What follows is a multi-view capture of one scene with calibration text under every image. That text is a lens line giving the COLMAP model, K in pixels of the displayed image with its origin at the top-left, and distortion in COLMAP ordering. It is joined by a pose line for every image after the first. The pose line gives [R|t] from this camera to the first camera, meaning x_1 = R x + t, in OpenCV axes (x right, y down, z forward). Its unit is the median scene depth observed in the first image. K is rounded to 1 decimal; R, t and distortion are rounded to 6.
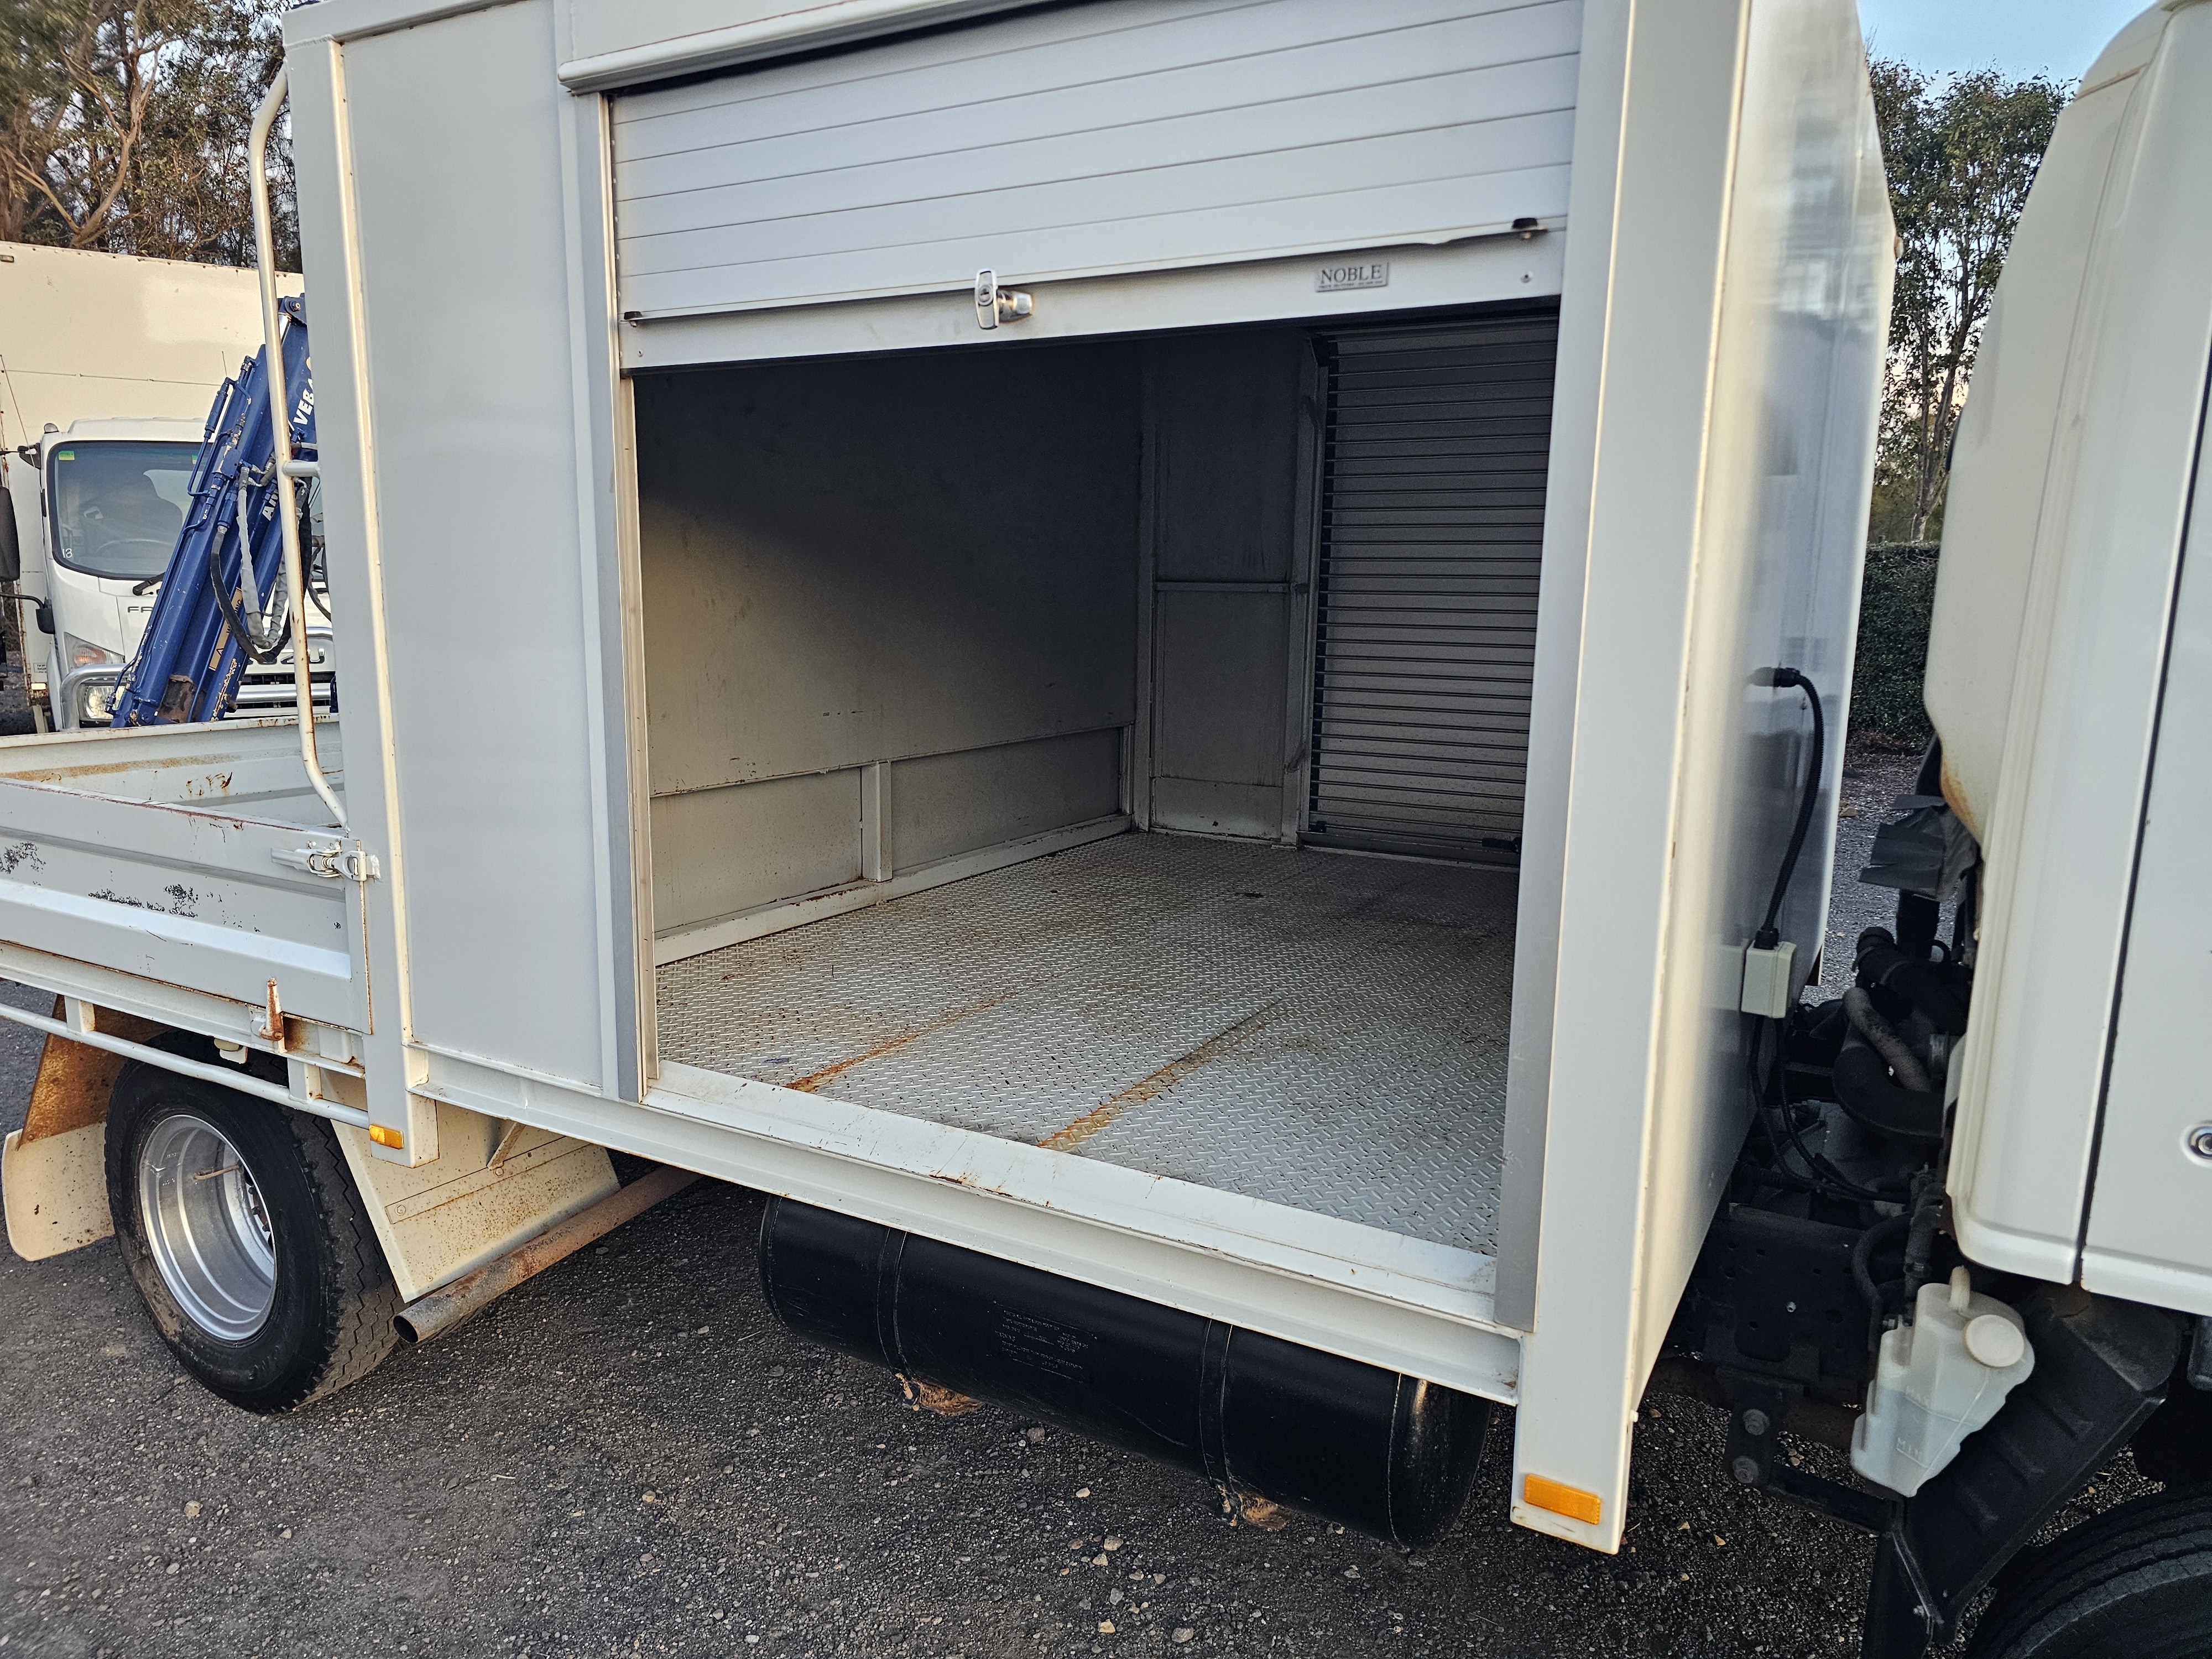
lens RADIAL K [[1490.3, 0, 1091.1], [0, 1490.3, 839.1], [0, 0, 1]] dist [0.037098, -0.027144]
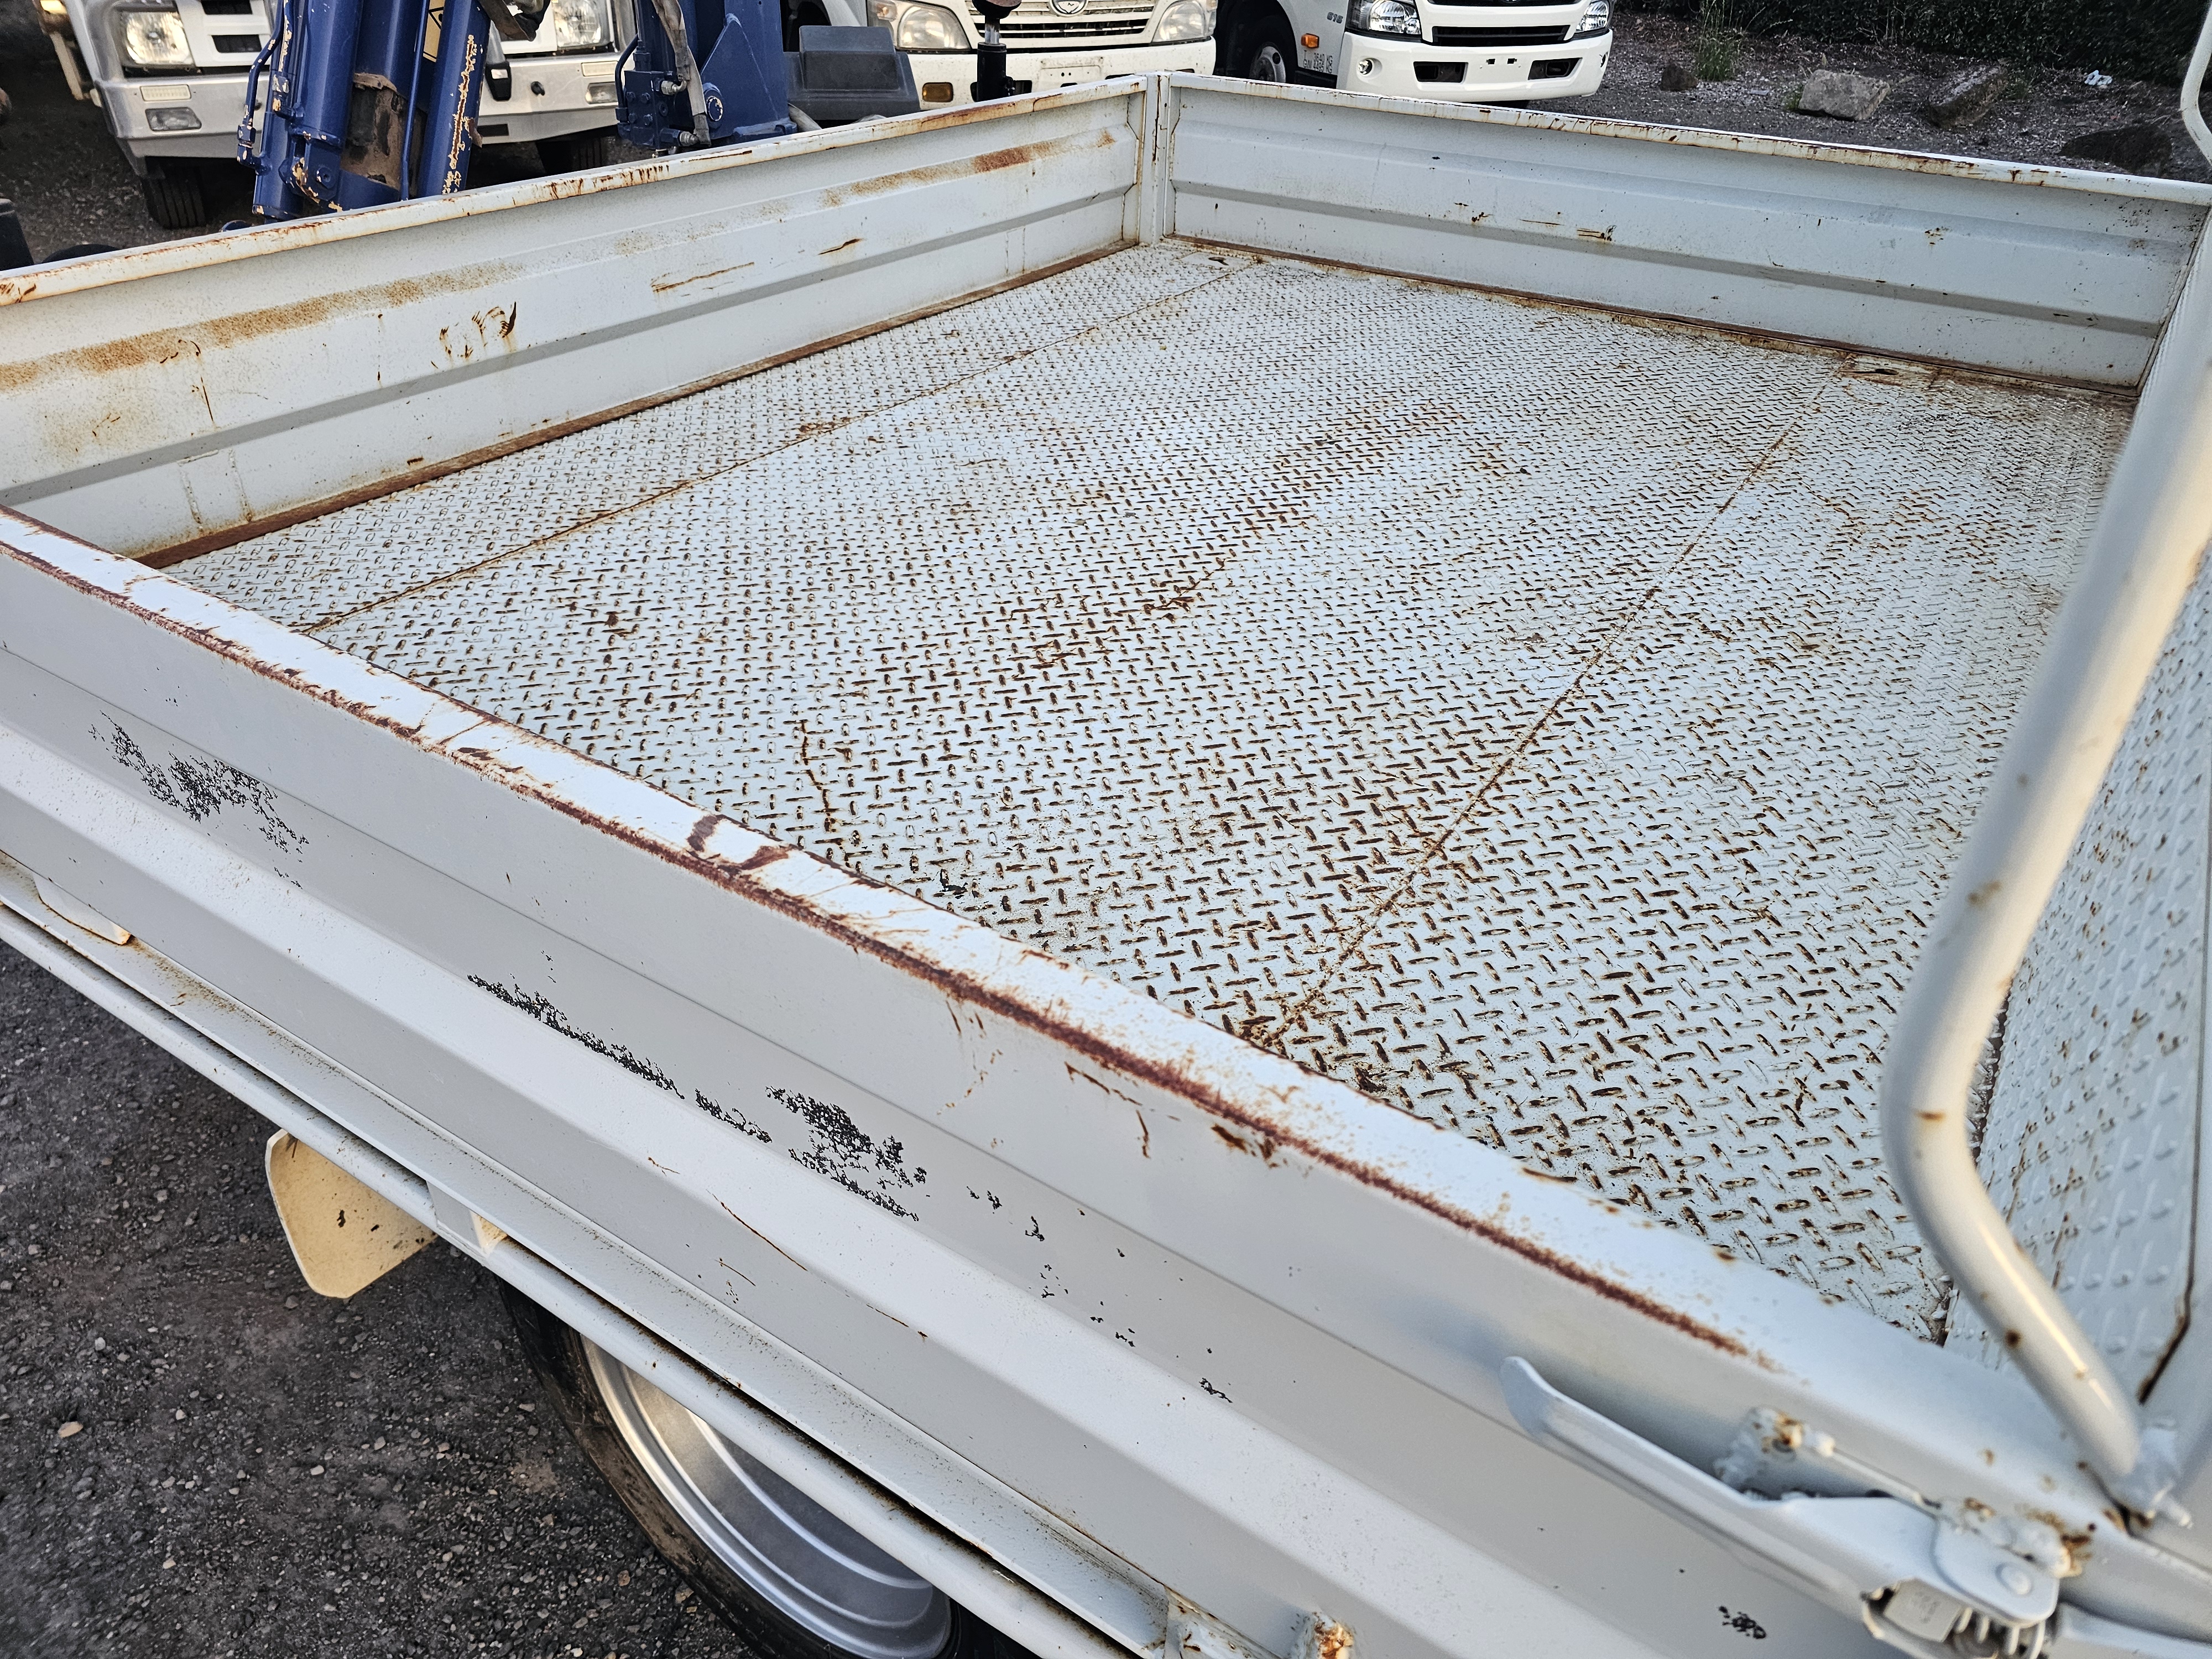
lens RADIAL K [[1490.3, 0, 1112.8], [0, 1490.3, 808.7], [0, 0, 1]] dist [0.037098, -0.027144]
pose [[0.998634, 0.036856, -0.037044, -0.352901], [-0.019810, 0.923000, 0.384290, -0.084095], [0.048355, -0.383031, 0.922469, 0.494918]]
